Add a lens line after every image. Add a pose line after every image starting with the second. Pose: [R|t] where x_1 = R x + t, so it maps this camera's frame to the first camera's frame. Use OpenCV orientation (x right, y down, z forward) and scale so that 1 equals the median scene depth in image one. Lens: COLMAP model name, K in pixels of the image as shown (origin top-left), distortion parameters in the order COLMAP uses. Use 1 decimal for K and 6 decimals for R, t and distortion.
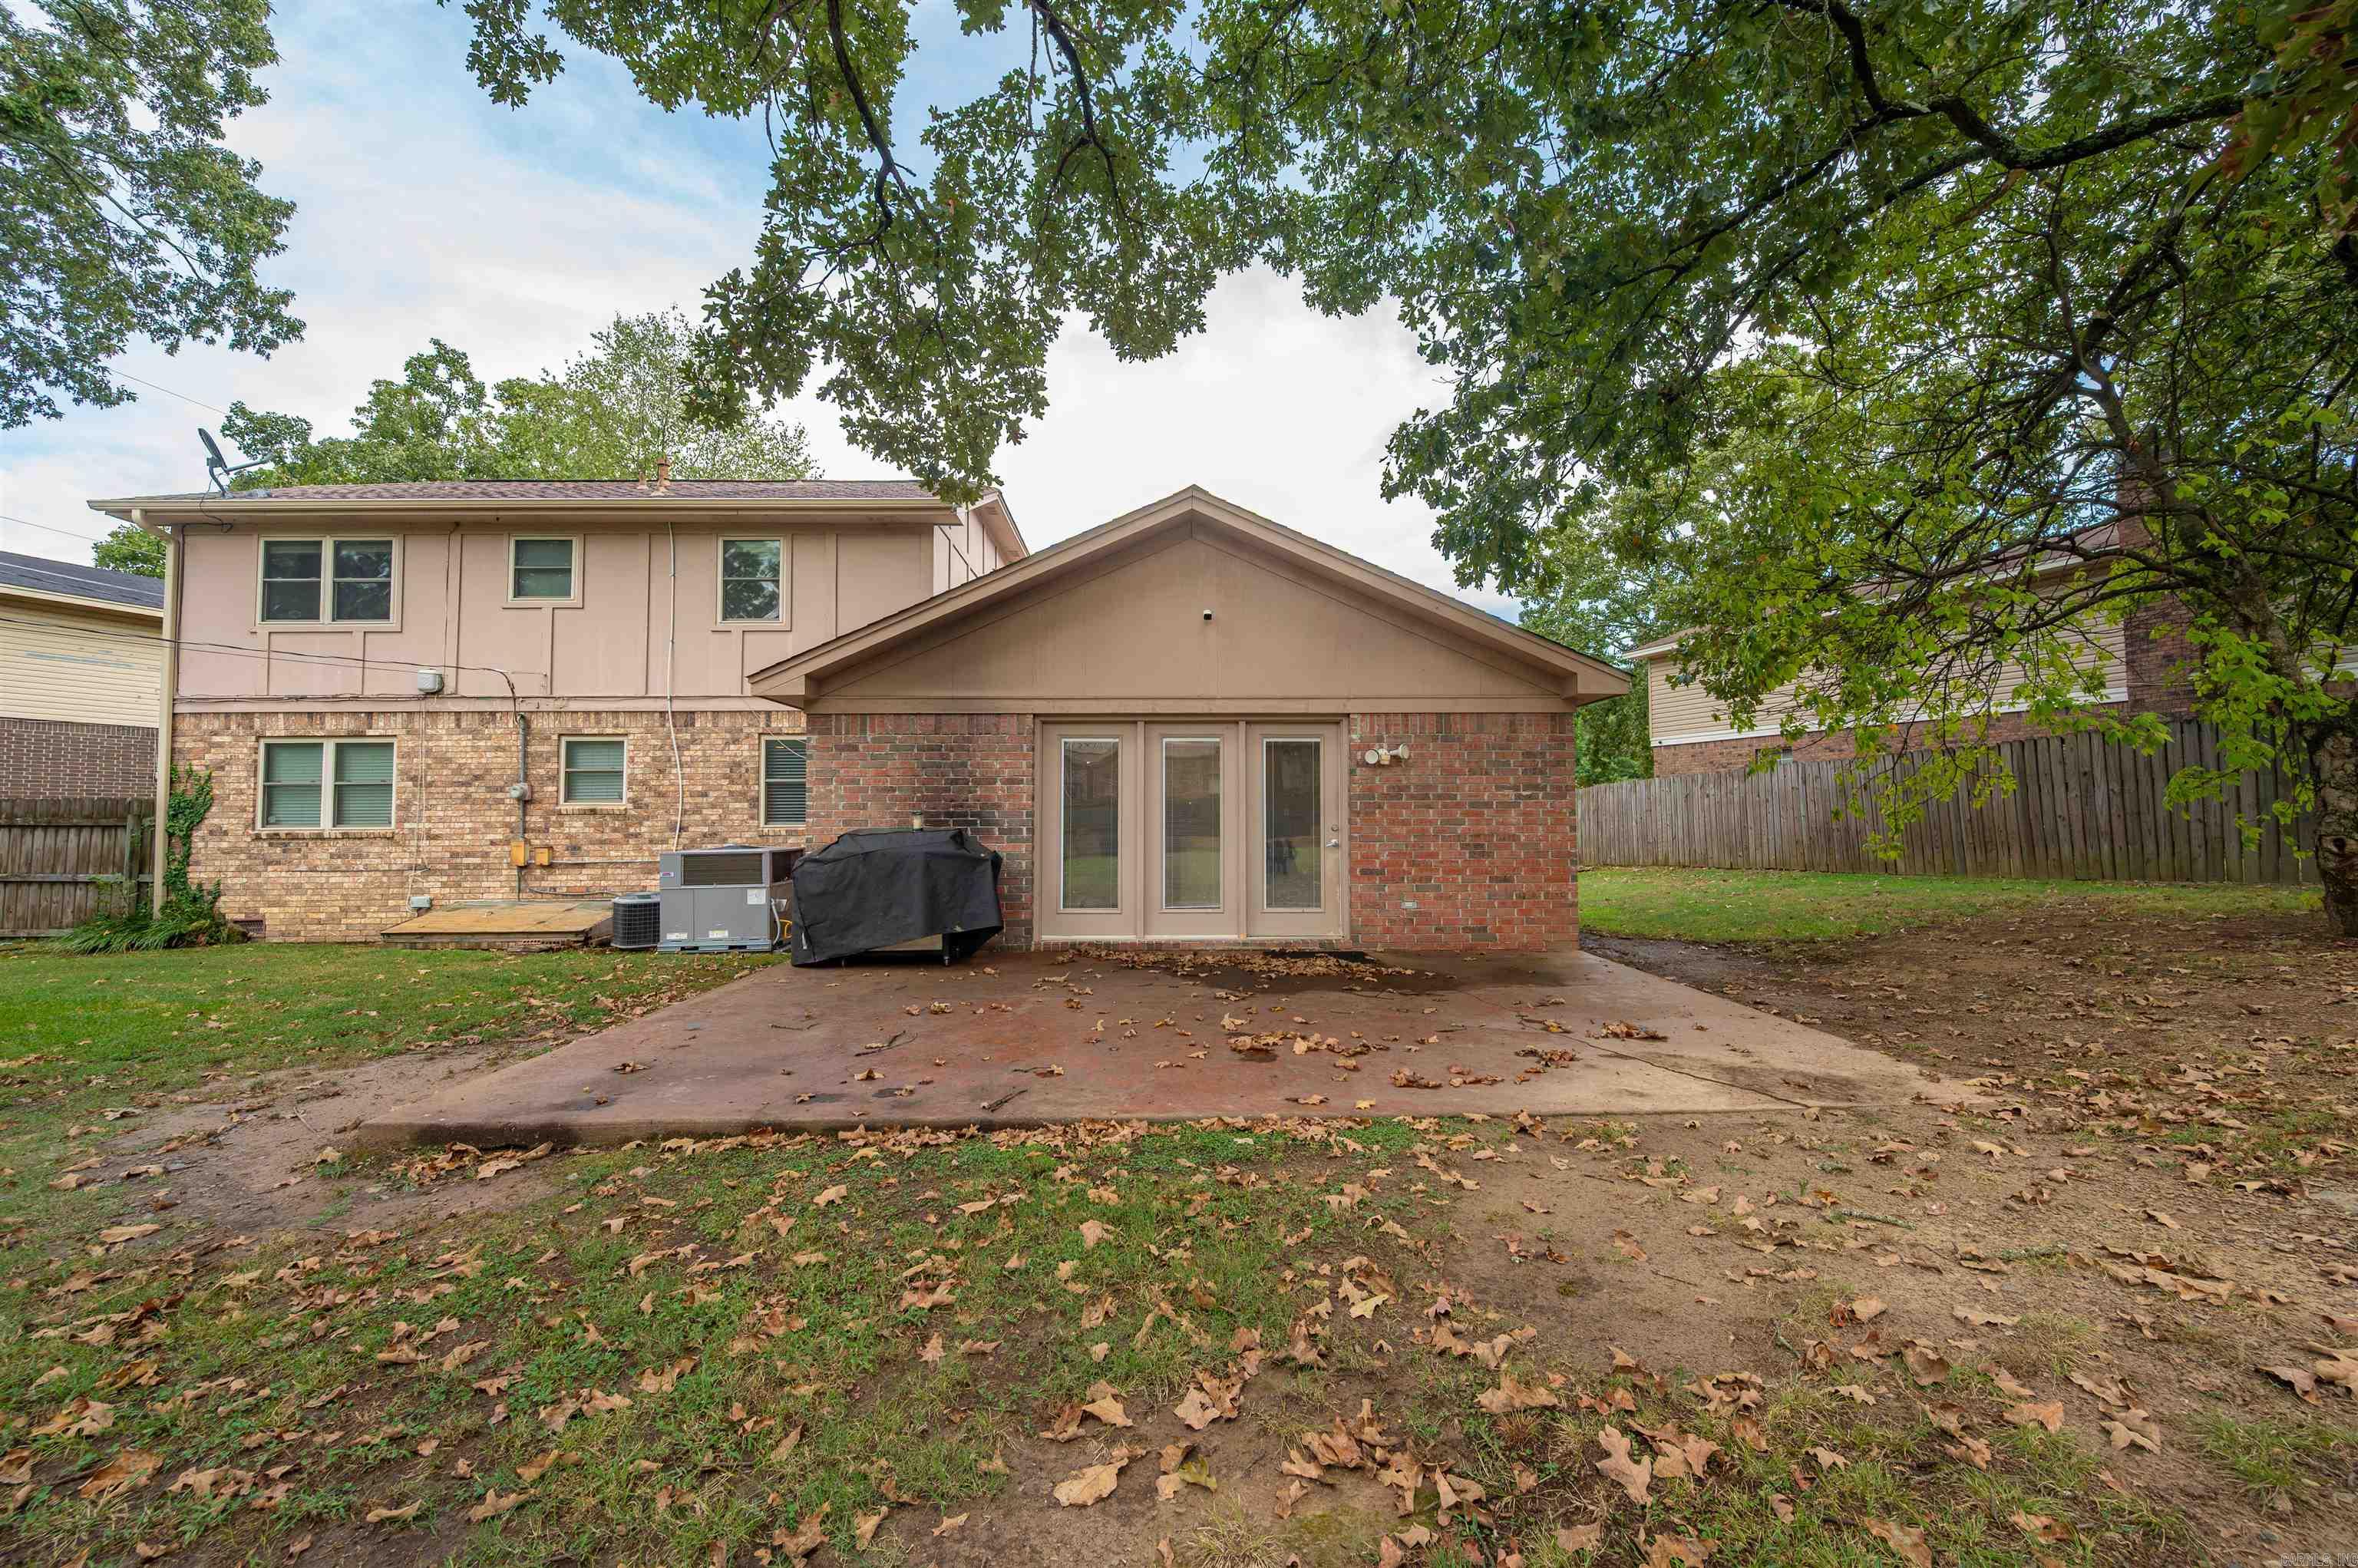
lens RADIAL K [[948.9, 0, 1174.6], [0, 948.9, 787.0], [0, 0, 1]] dist [0.000229, 0.000890]
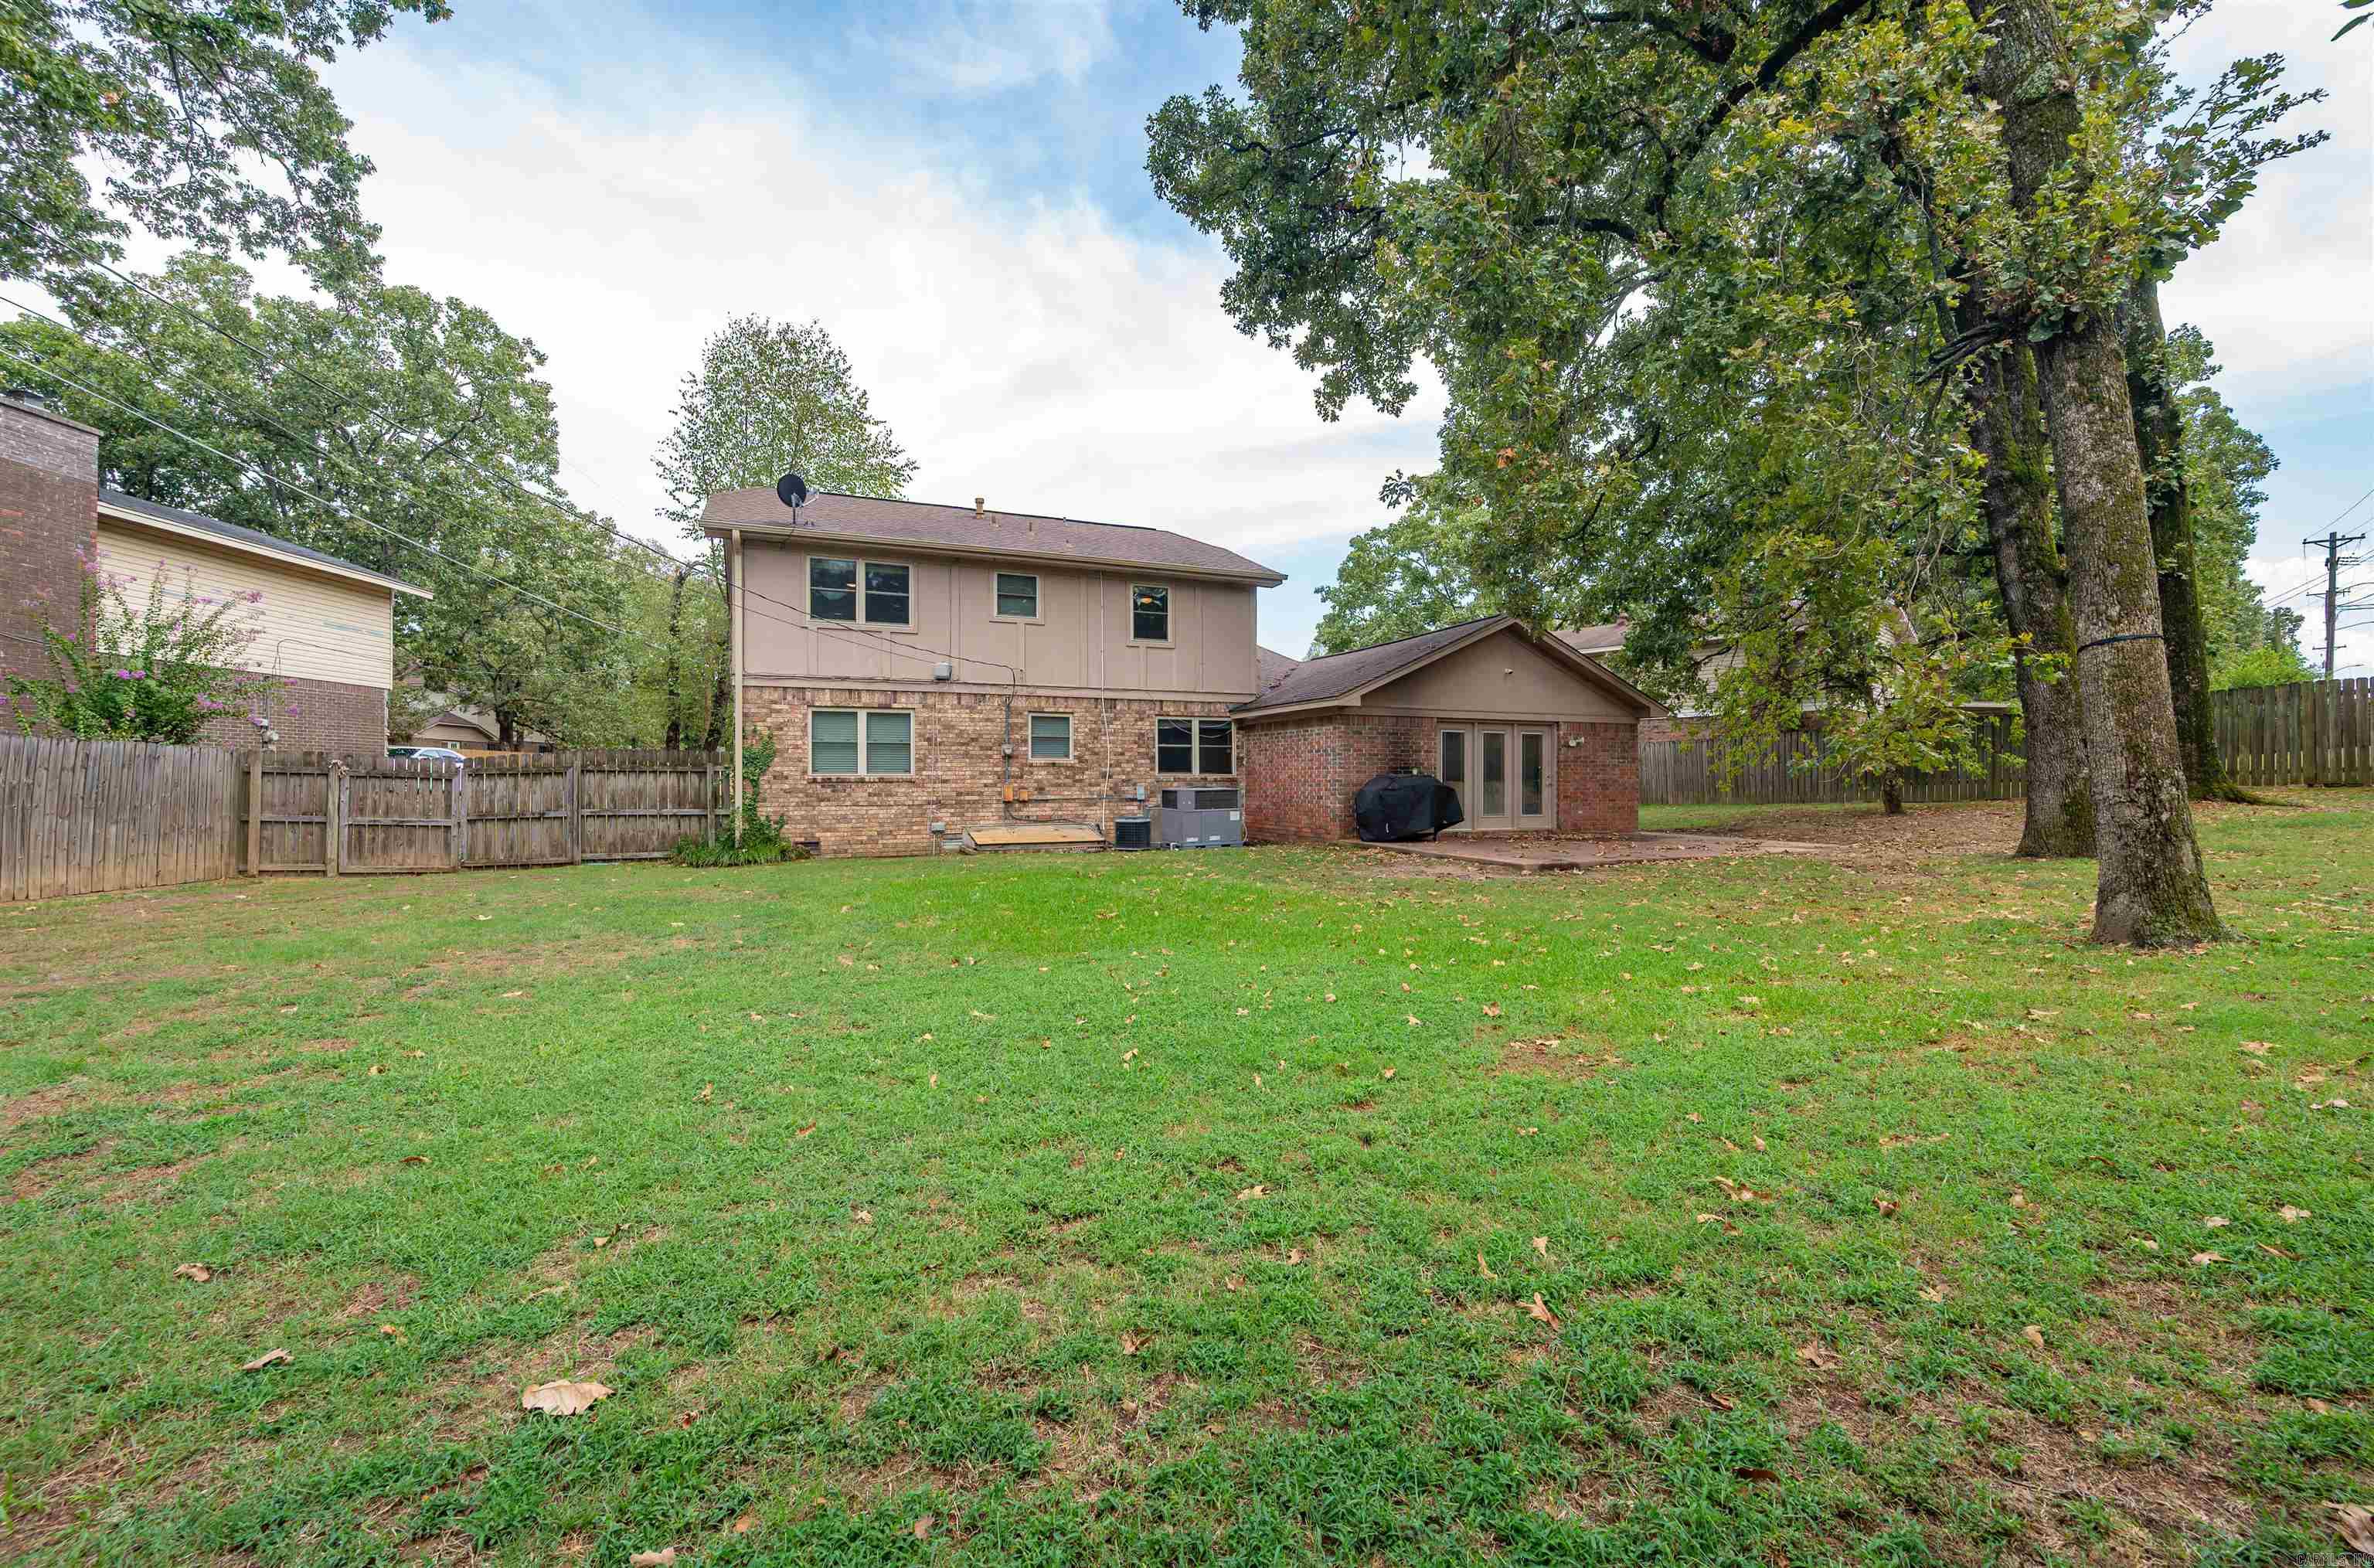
lens RADIAL K [[955.4, 0, 1179.0], [0, 955.4, 784.5], [0, 0, 1]] dist [0.000229, 0.000890]
pose [[0.923957, 0.002476, 0.382487, -0.999738], [-0.017686, 0.999186, 0.036256, -0.000238], [-0.382086, -0.040264, 0.923249, -0.449043]]
